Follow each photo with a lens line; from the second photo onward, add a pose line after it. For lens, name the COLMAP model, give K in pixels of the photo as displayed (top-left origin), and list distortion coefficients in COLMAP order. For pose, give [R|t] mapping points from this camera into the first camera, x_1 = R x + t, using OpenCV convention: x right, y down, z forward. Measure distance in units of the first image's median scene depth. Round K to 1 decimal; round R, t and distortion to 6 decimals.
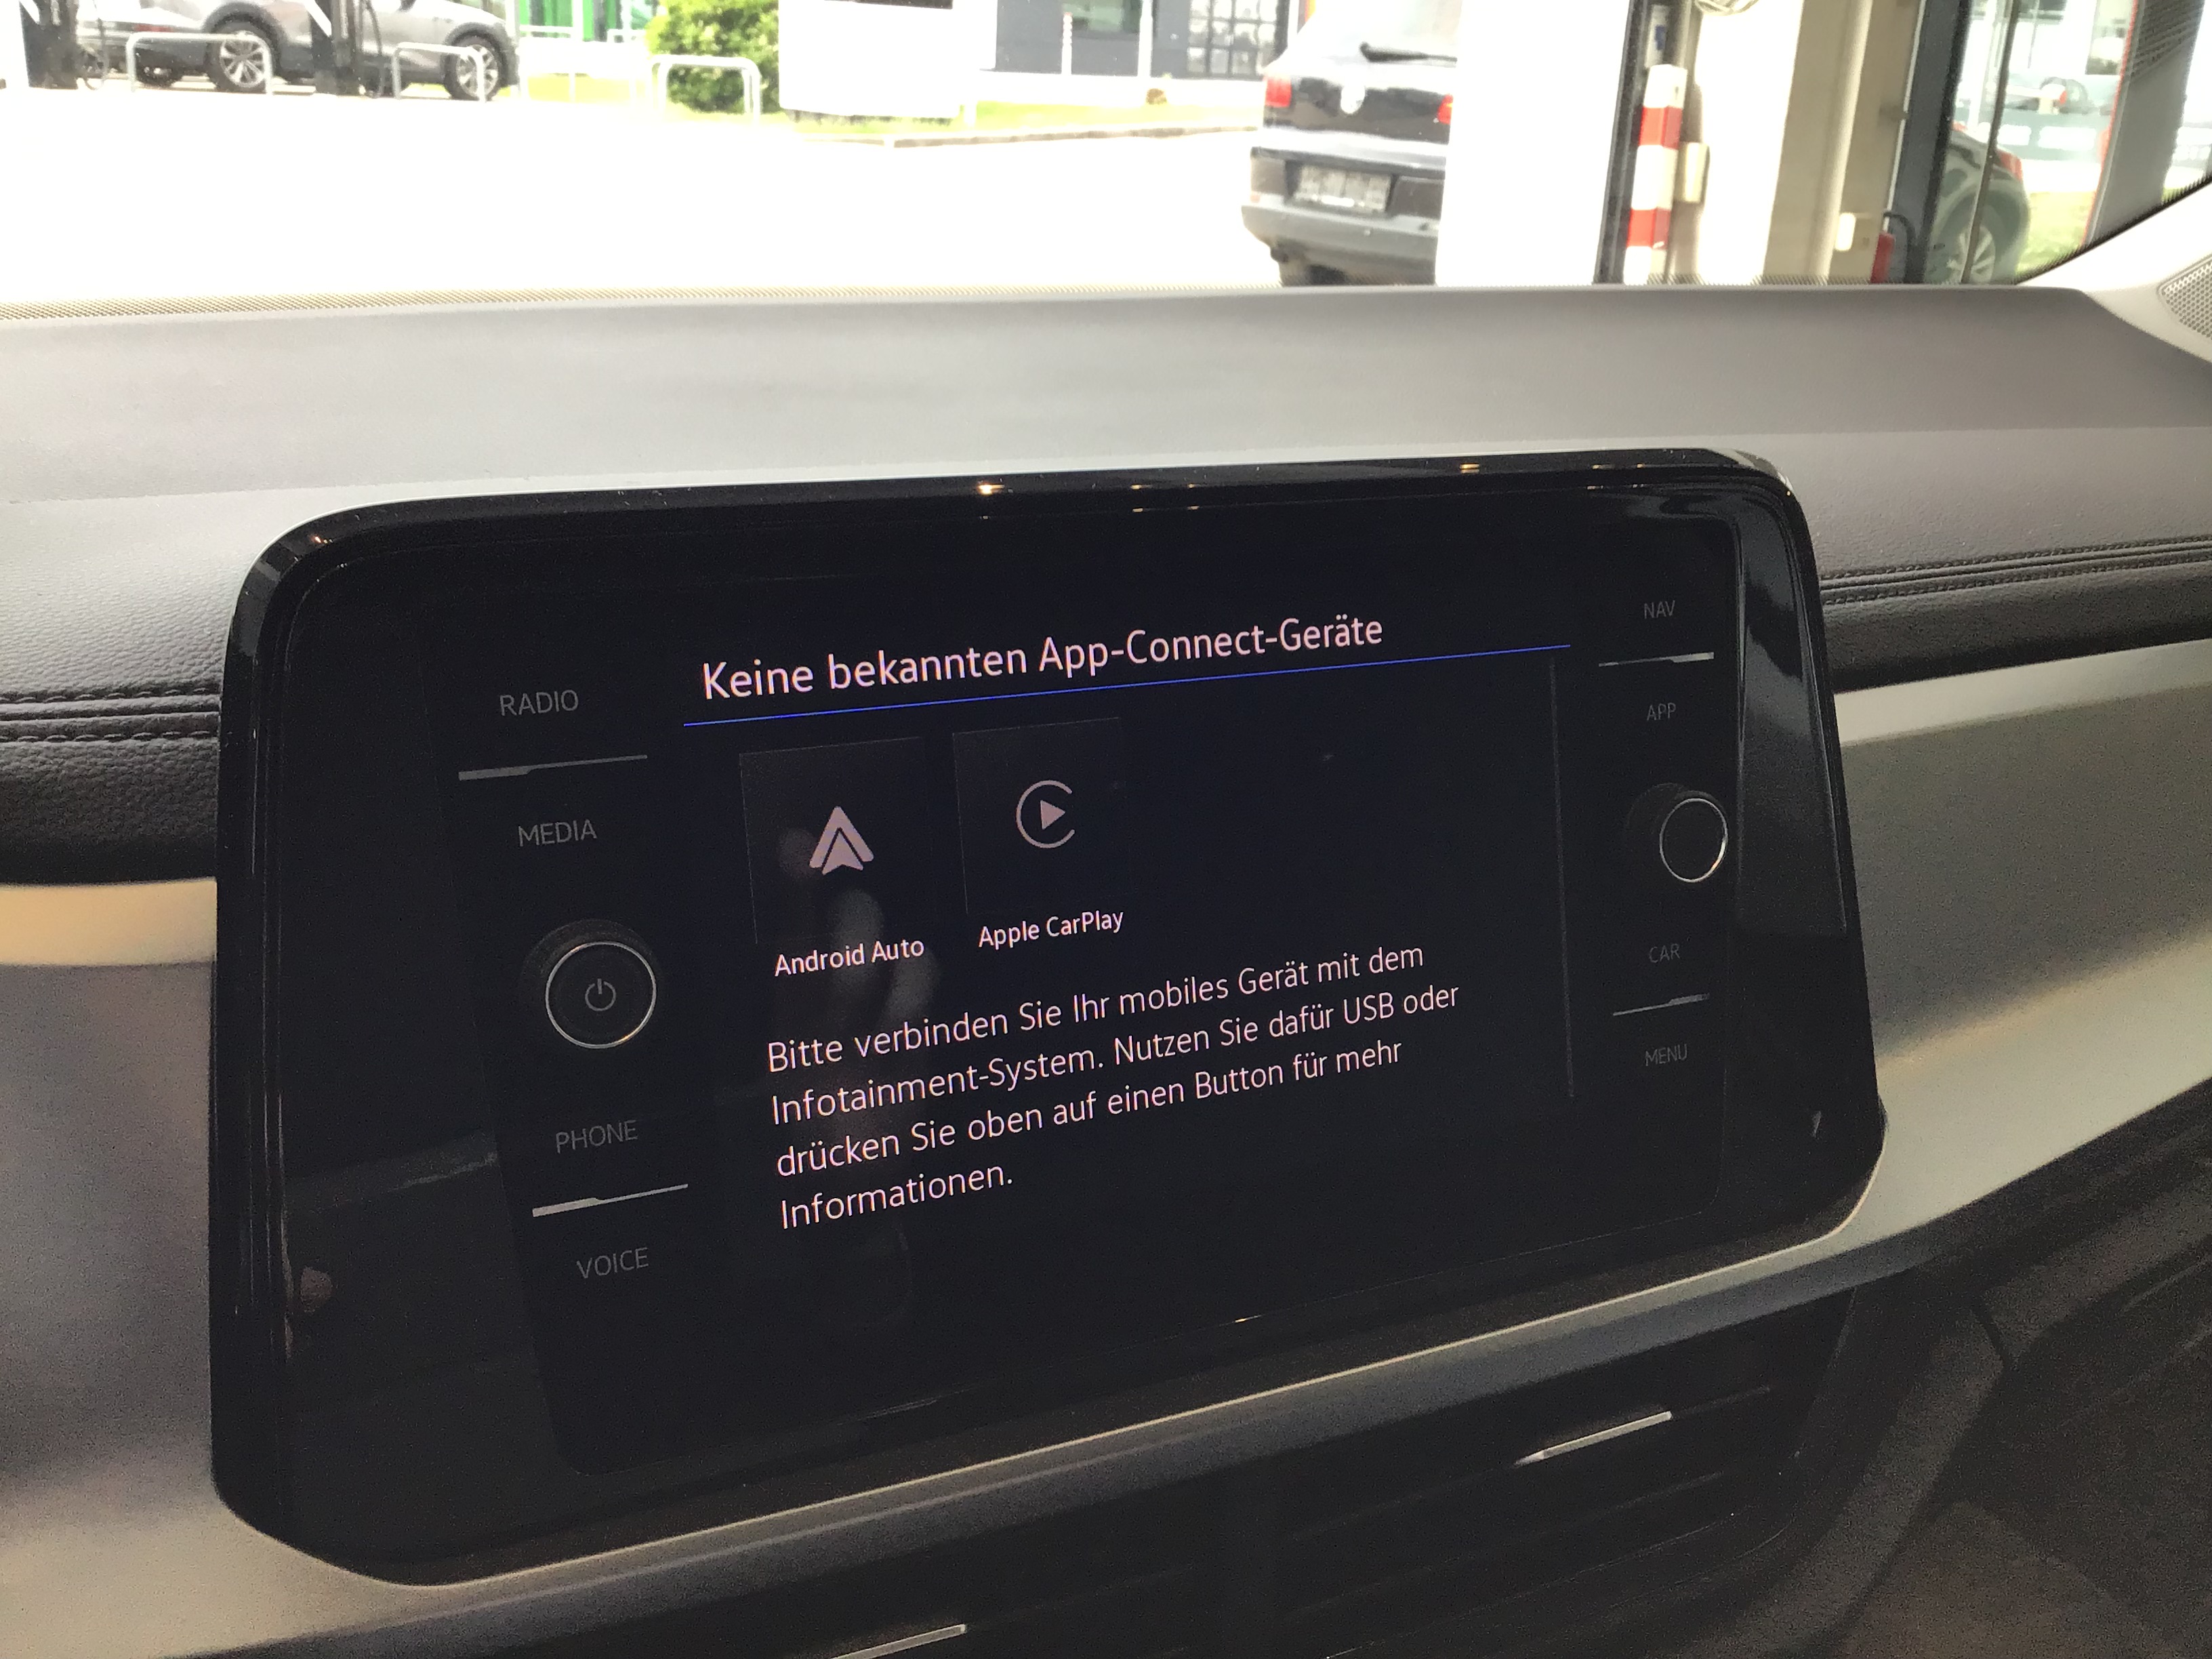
lens RADIAL K [[2016.4, 0, 1151.3], [0, 2016.4, 829.8], [0, 0, 1]] dist [0.126376, -0.295971]
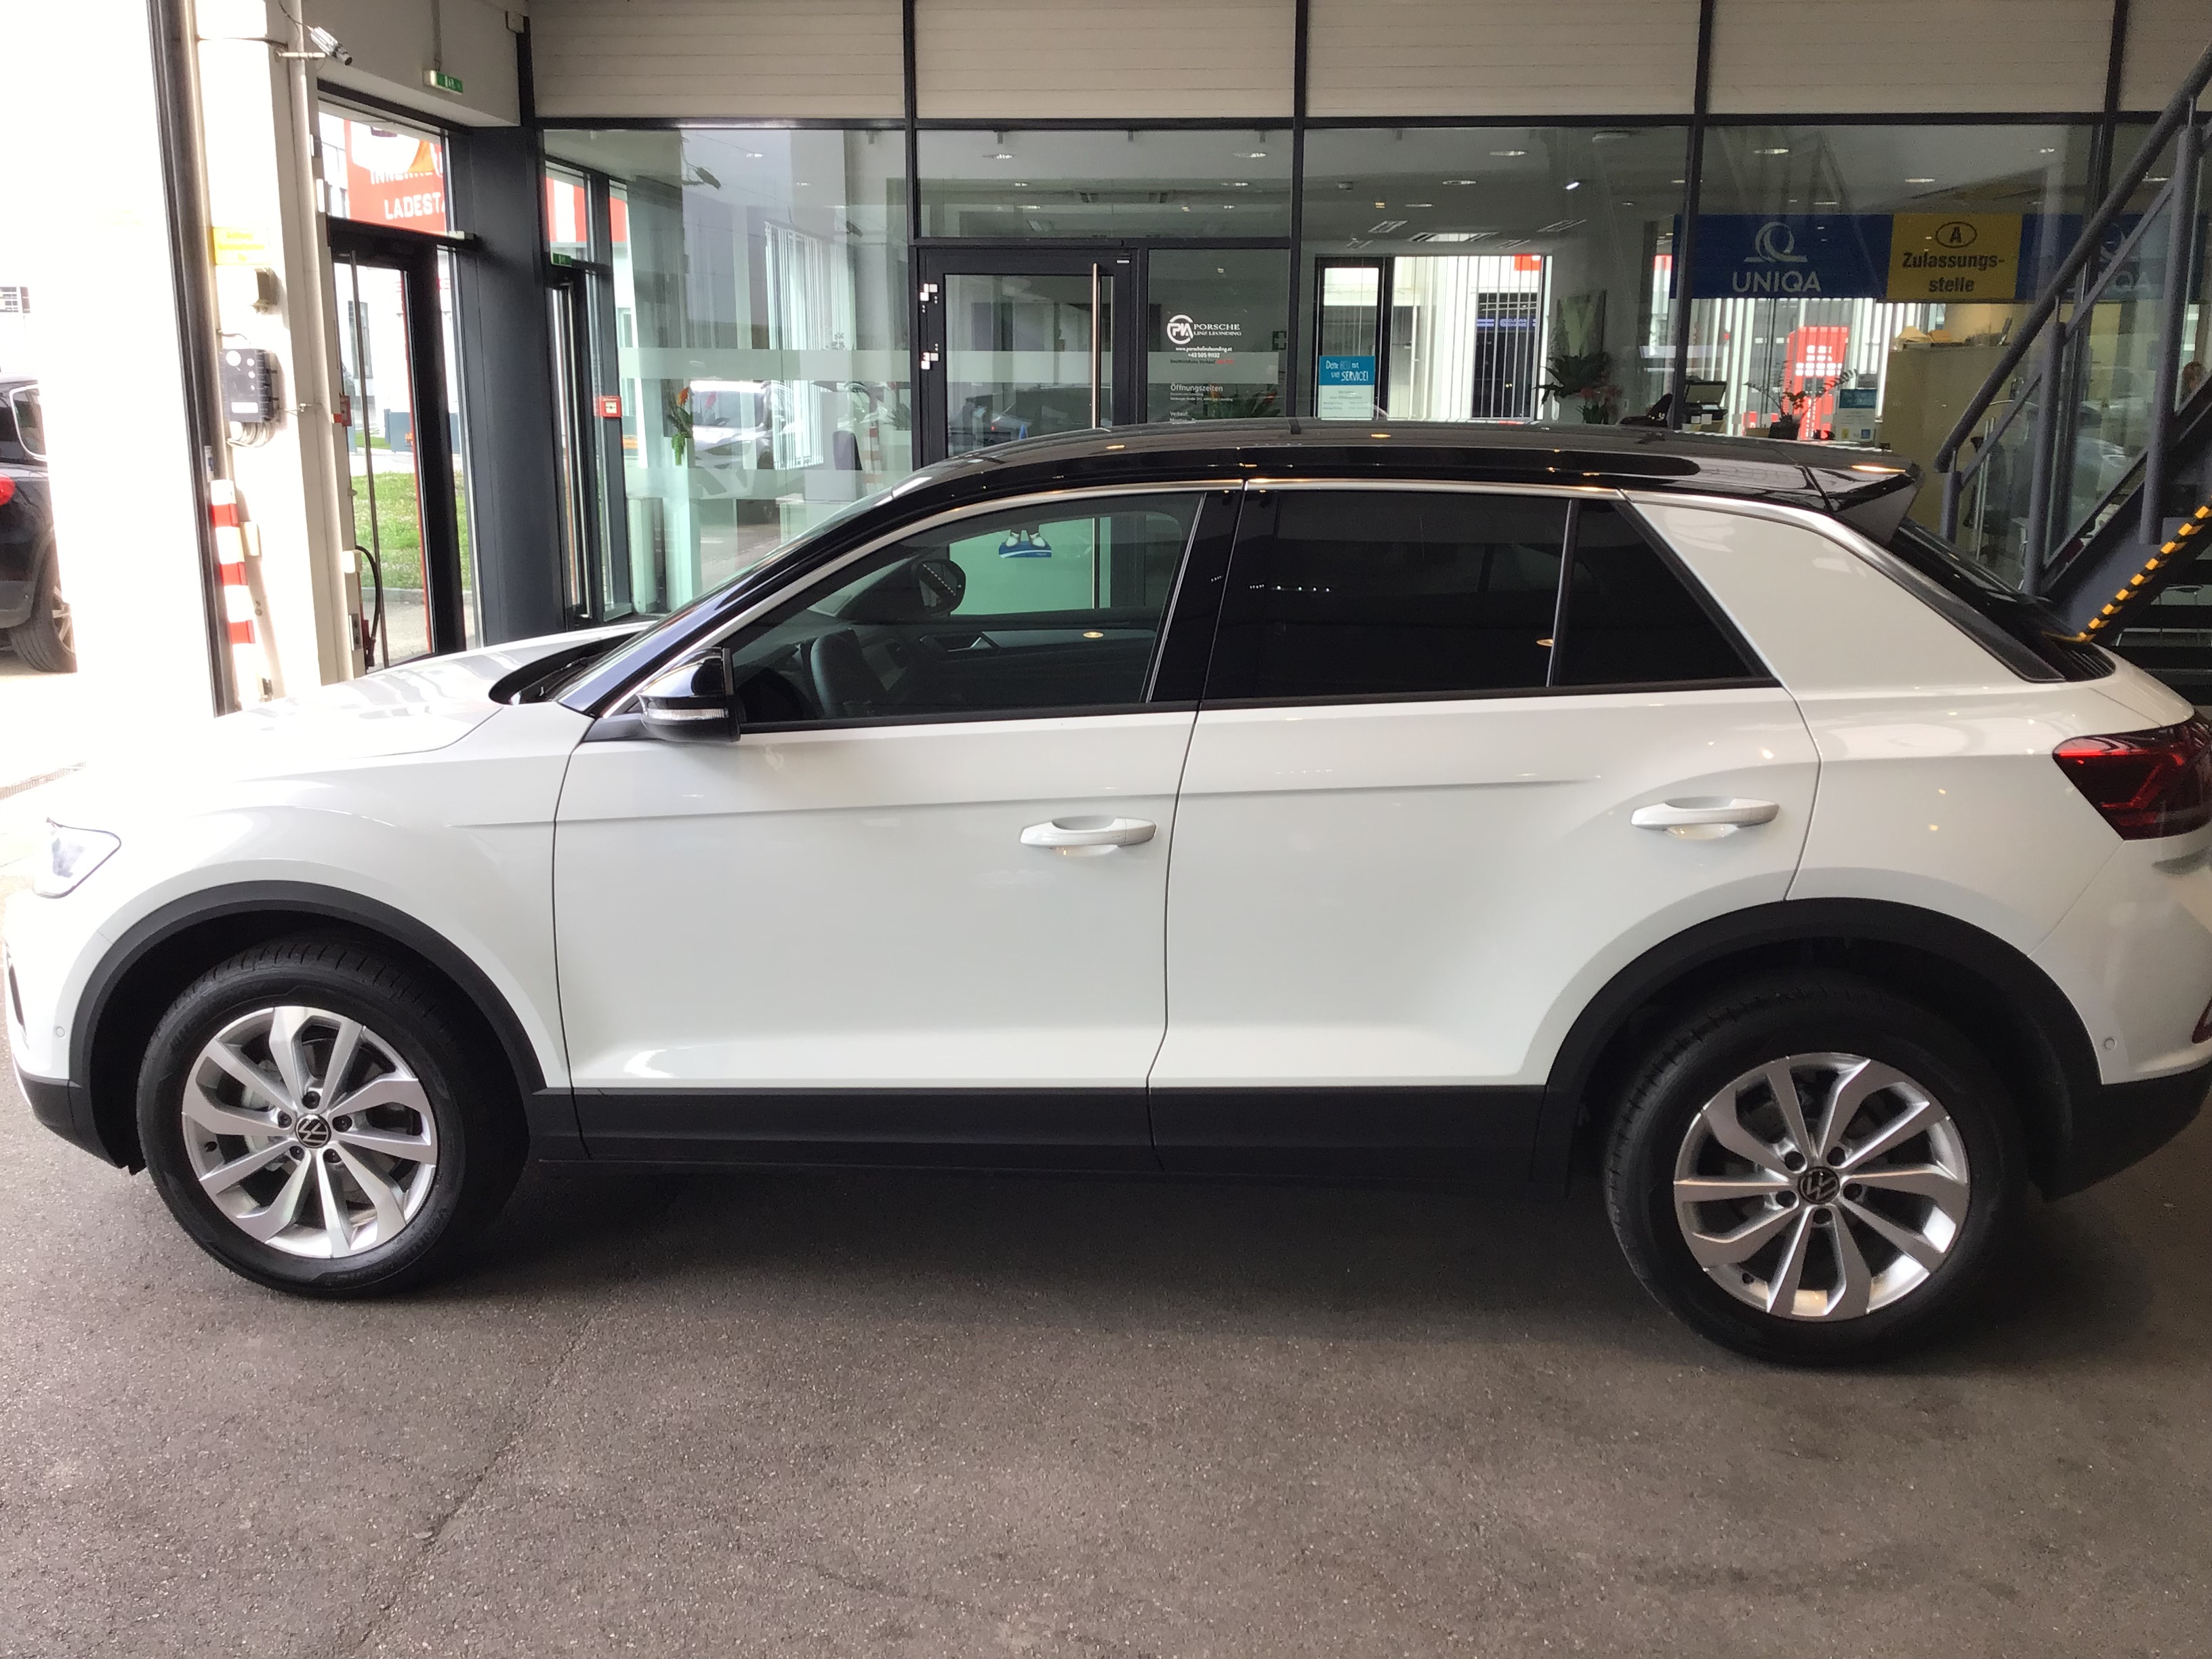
lens RADIAL K [[2016.4, 0, 1151.3], [0, 2016.4, 829.8], [0, 0, 1]] dist [0.126376, -0.295971]
pose [[0.633065, -0.214606, 0.743756, -0.255483], [0.300816, 0.953491, 0.019077, 0.041817], [-0.713259, 0.211657, 0.668179, -0.265238]]
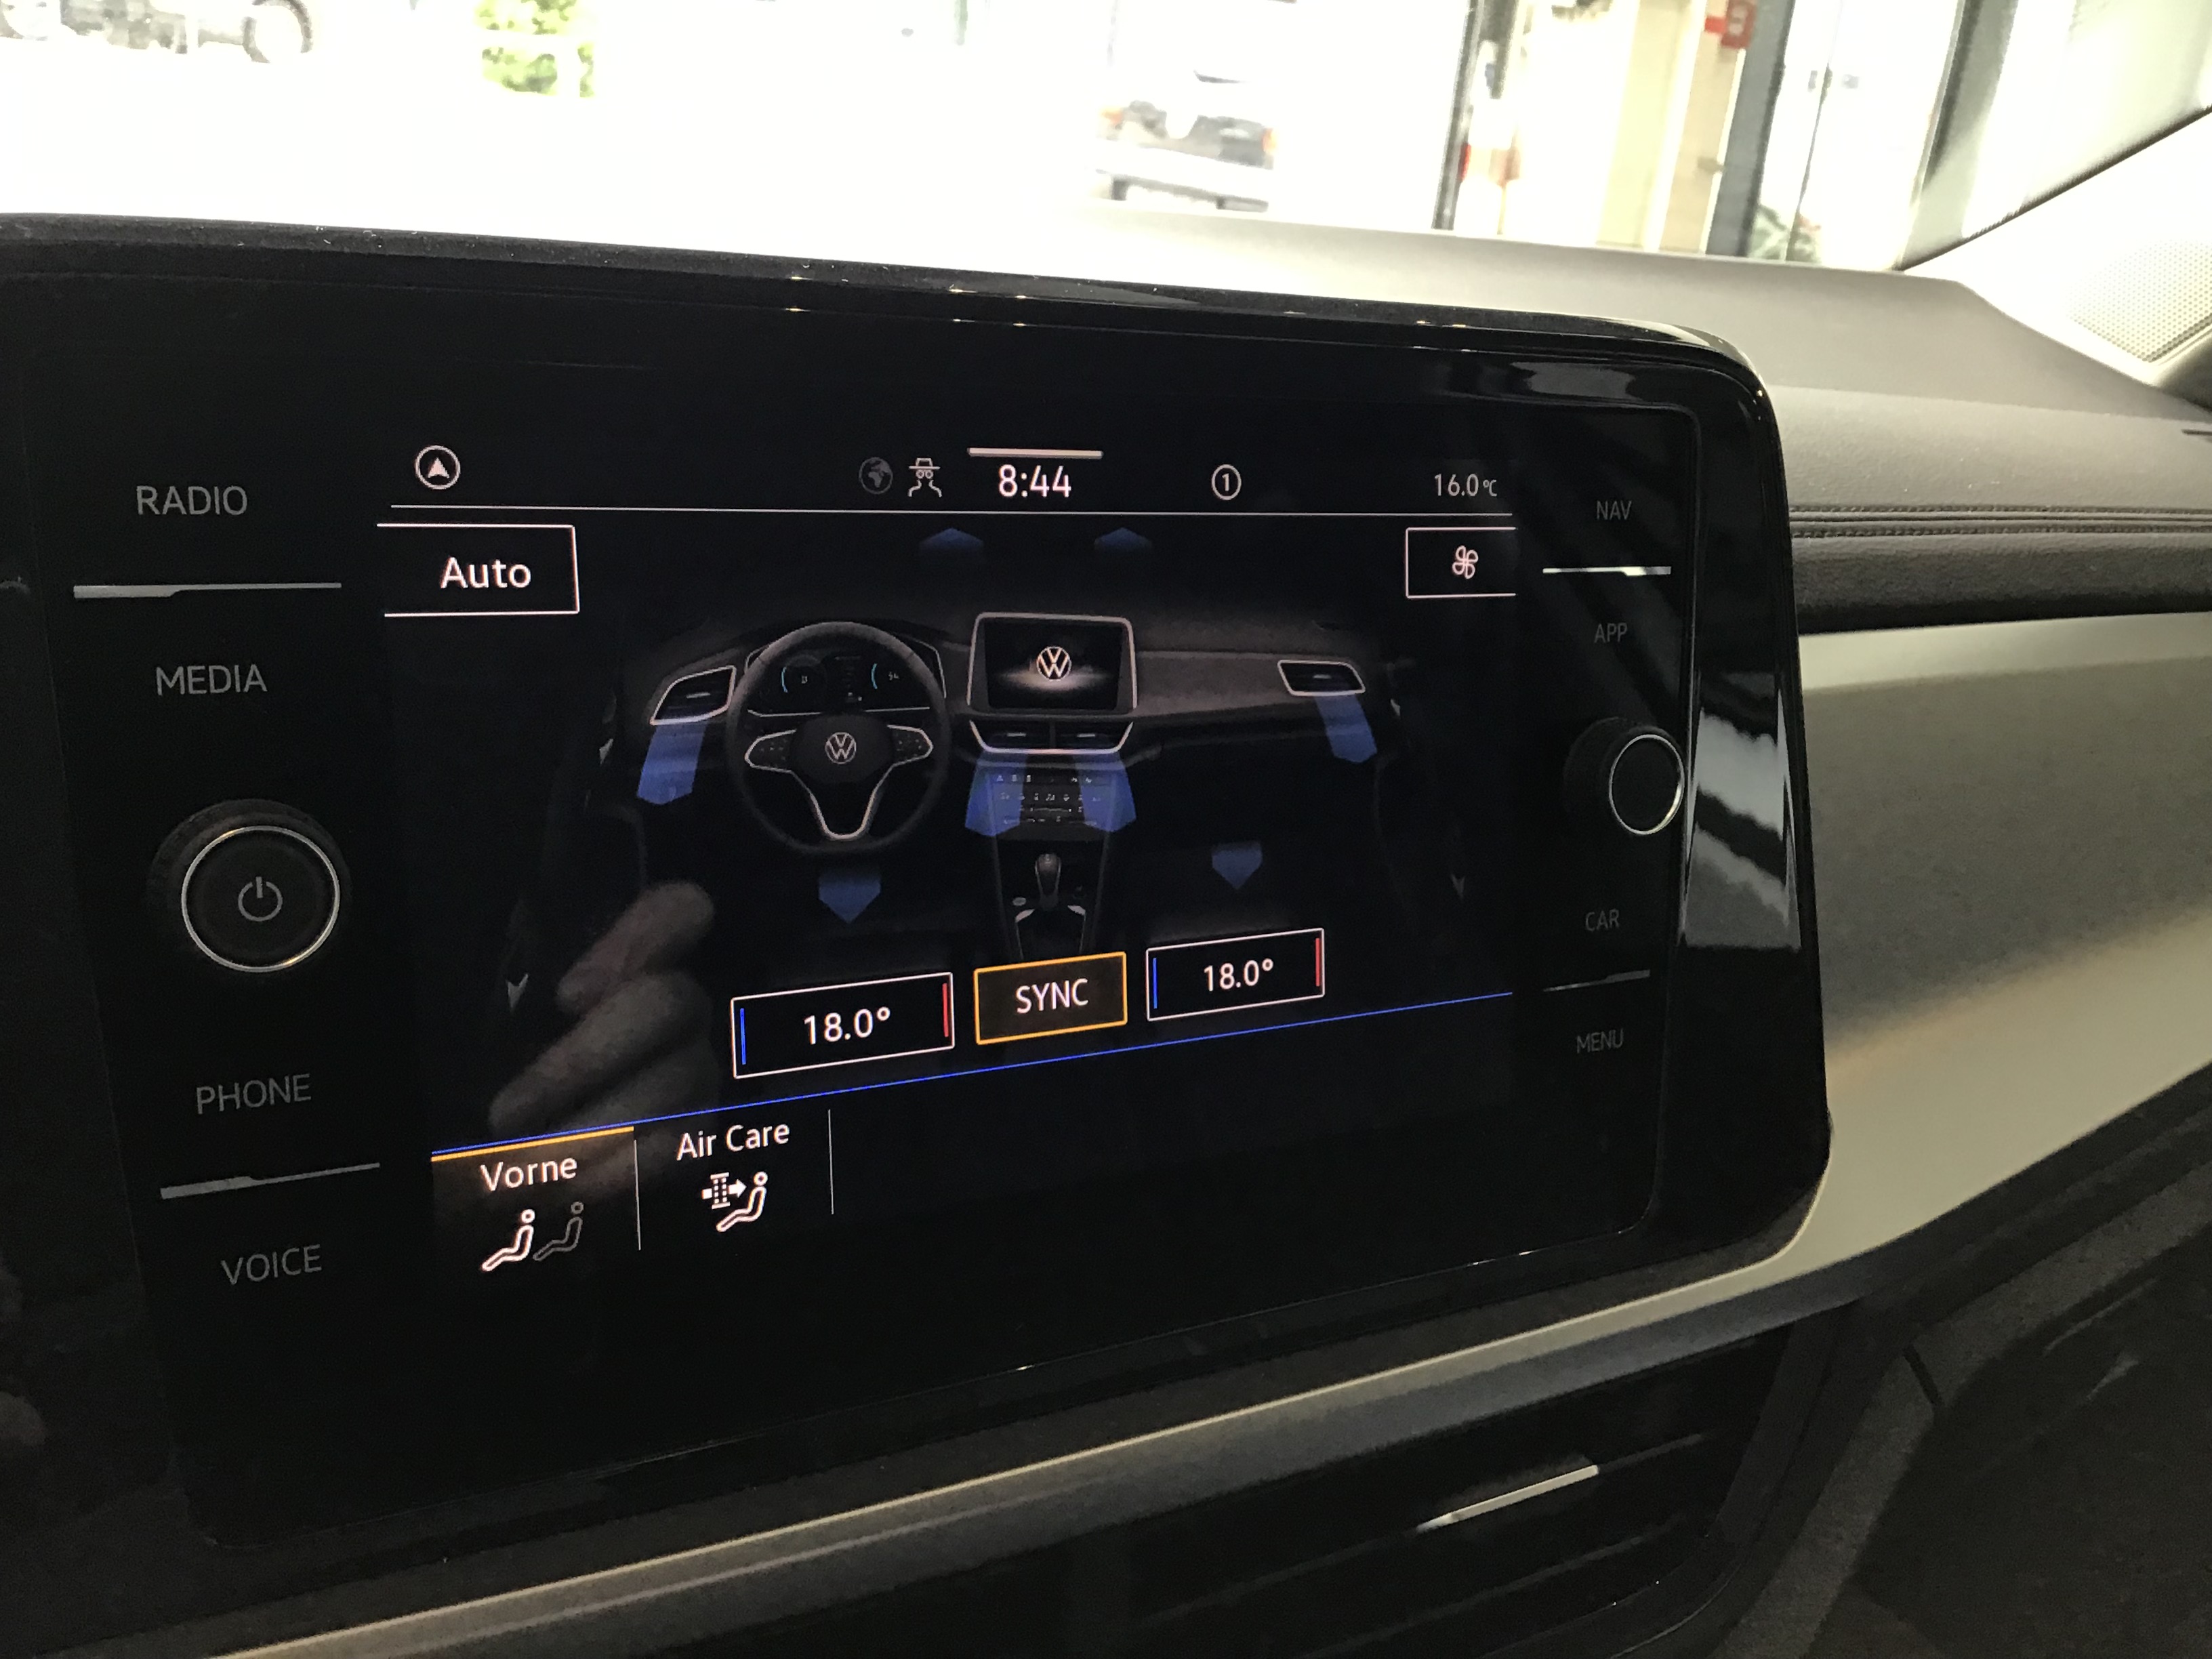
lens RADIAL K [[2016.4, 0, 1151.3], [0, 2016.4, 829.8], [0, 0, 1]] dist [0.126376, -0.295971]
pose [[0.994438, 0.037852, 0.098285, -0.000817], [-0.036797, 0.999244, -0.012520, 0.001814], [-0.098685, 0.008834, 0.995080, 0.007905]]
